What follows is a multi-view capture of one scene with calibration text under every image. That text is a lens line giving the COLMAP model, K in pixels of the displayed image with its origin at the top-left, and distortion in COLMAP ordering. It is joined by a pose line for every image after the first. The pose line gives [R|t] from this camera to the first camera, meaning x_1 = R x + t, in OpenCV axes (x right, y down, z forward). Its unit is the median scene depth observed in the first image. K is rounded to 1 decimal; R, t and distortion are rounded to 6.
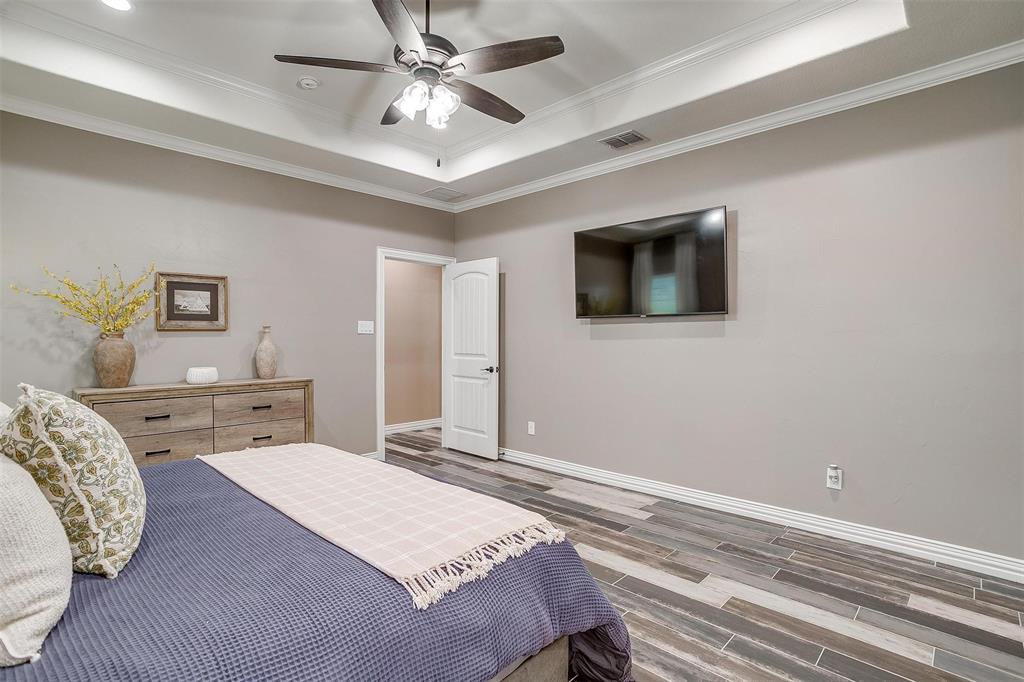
lens RADIAL K [[494.8, 0, 503.4], [0, 494.8, 341.7], [0, 0, 1]] dist [-0.047083, 0.021512]
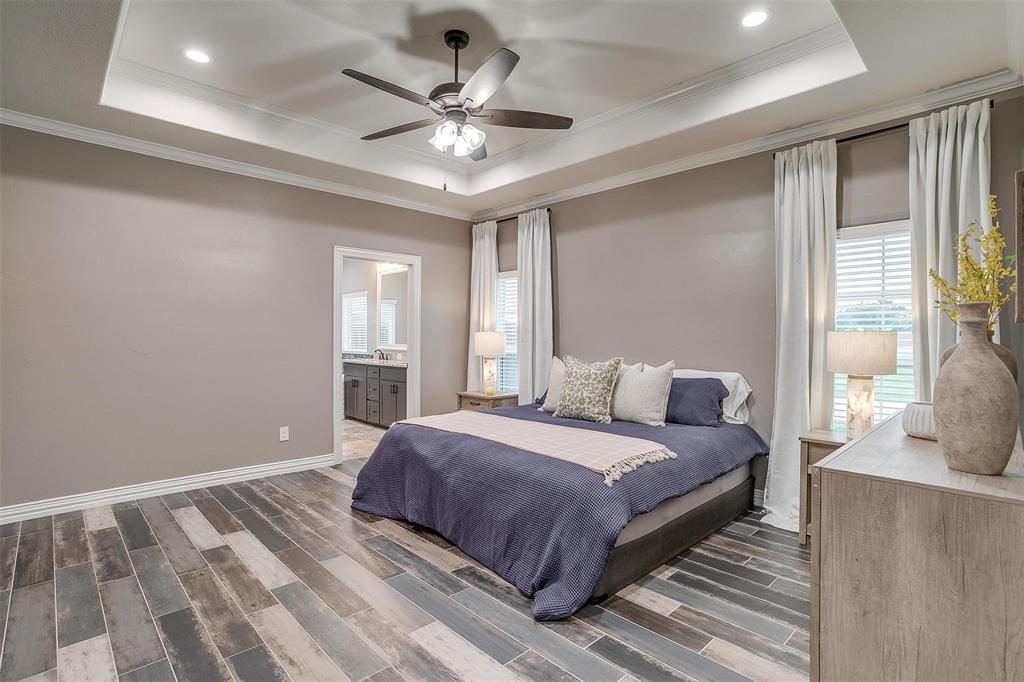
lens RADIAL K [[494.8, 0, 511.6], [0, 494.8, 338.5], [0, 0, 1]] dist [-0.047083, 0.021512]
pose [[-0.999835, -0.003531, 0.017832, -0.285522], [-0.003395, 0.999965, 0.007647, -0.014363], [-0.017858, 0.007585, -0.999812, 1.985658]]
